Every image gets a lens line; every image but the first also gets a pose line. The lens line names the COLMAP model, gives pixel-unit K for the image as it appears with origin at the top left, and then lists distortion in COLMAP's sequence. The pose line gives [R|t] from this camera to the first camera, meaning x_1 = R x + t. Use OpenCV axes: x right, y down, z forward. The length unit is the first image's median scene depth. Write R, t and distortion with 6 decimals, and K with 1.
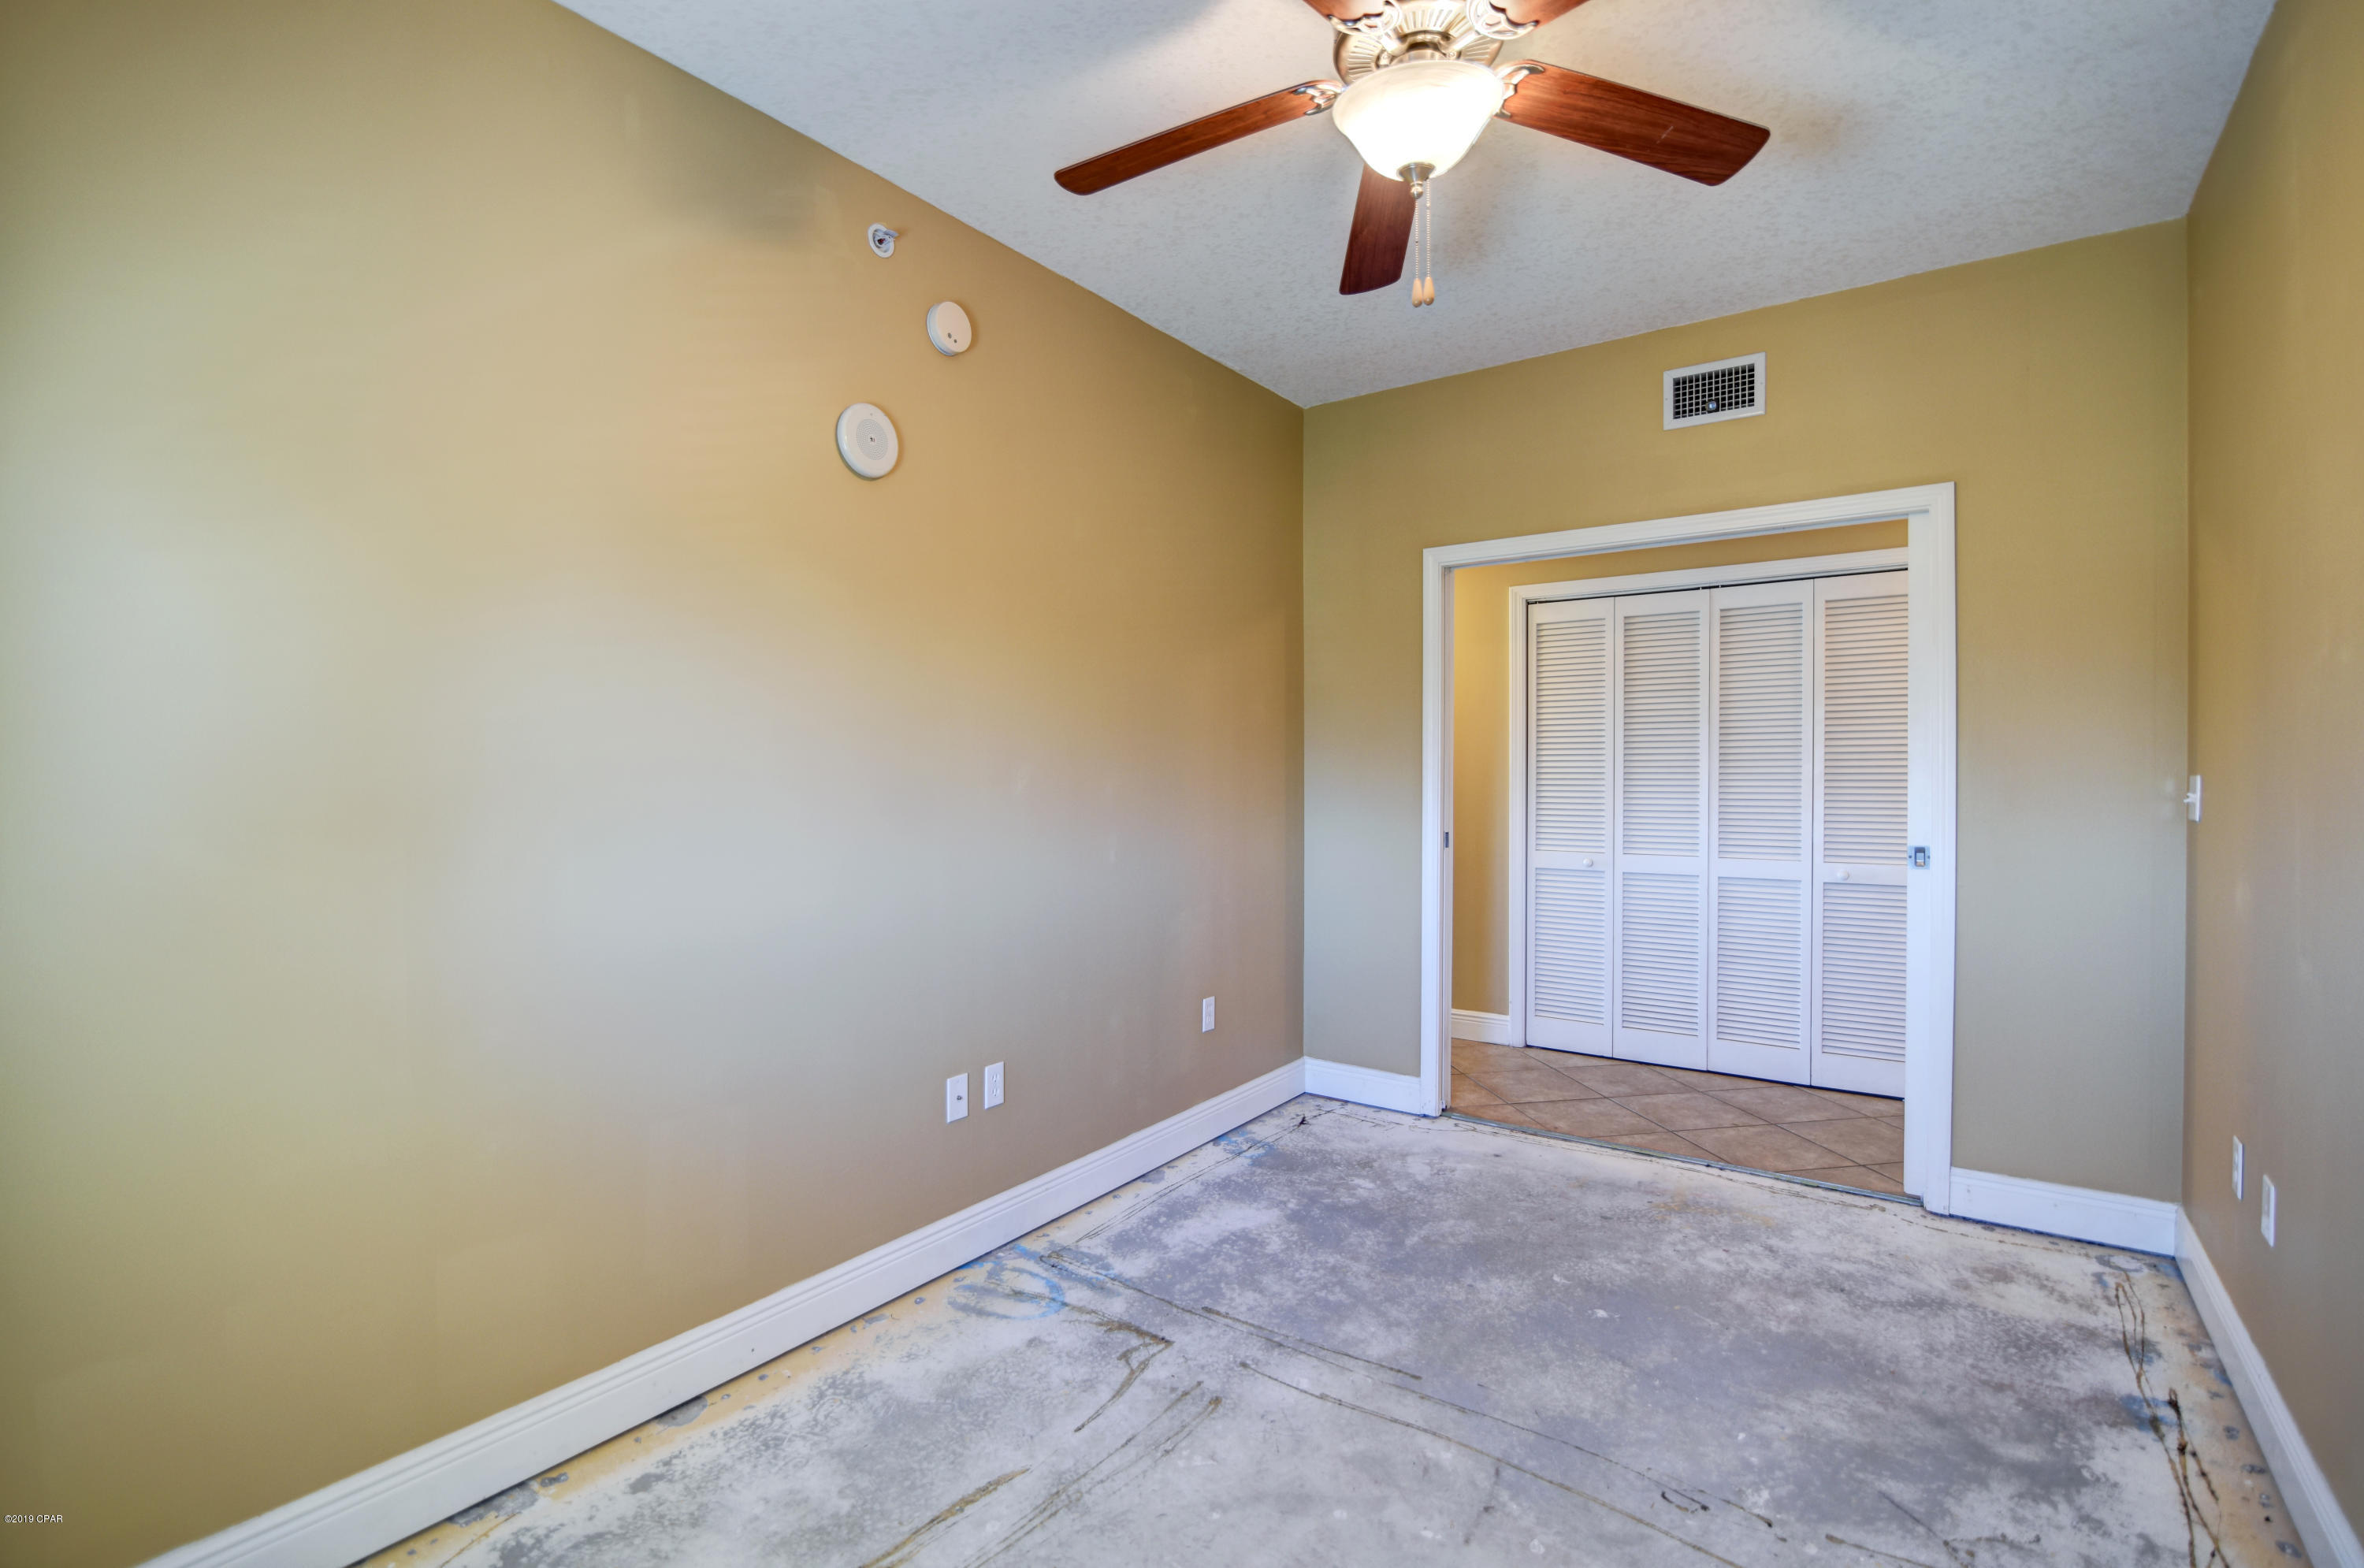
lens RADIAL K [[1079.1, 0, 1178.7], [0, 1079.1, 776.7], [0, 0, 1]] dist [-0.016569, 0.001085]
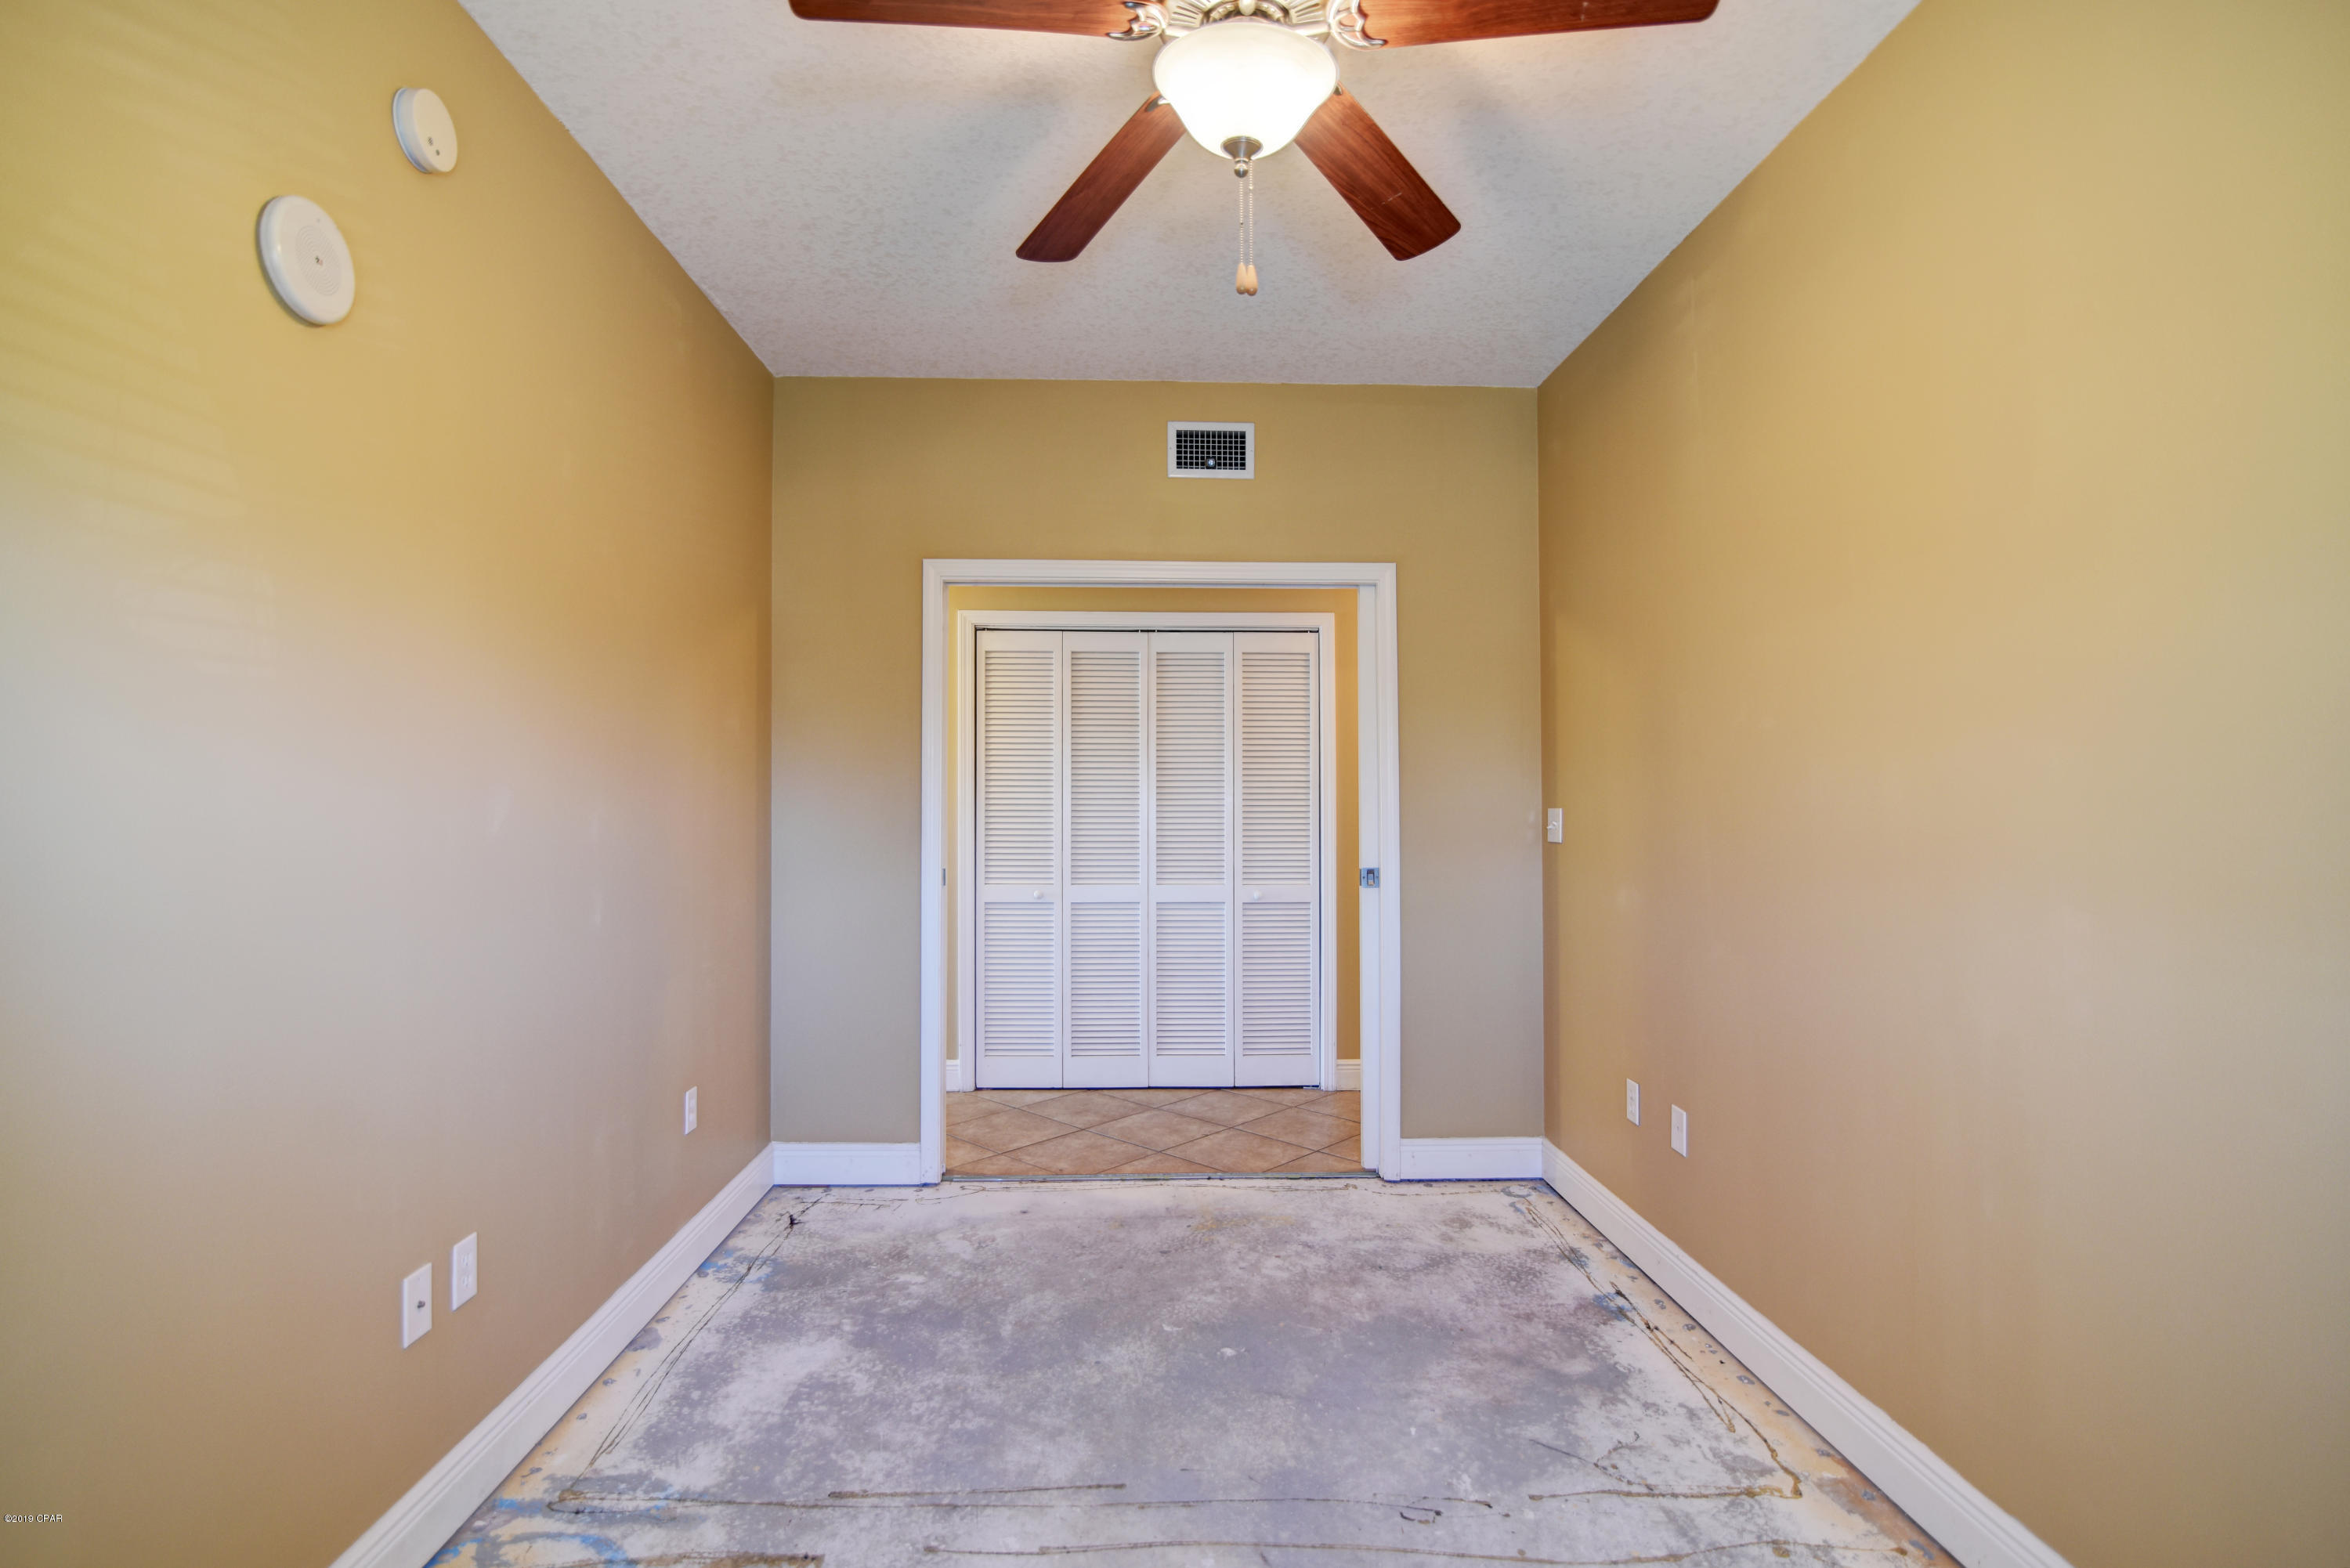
lens RADIAL K [[1101.9, 0, 1170.4], [0, 1101.9, 776.2], [0, 0, 1]] dist [-0.019054, 0.002056]
pose [[0.794224, 0.018224, 0.607352, -0.251033], [-0.001204, 0.999595, -0.028420, -0.001140], [-0.607624, 0.021841, 0.793924, 0.200827]]
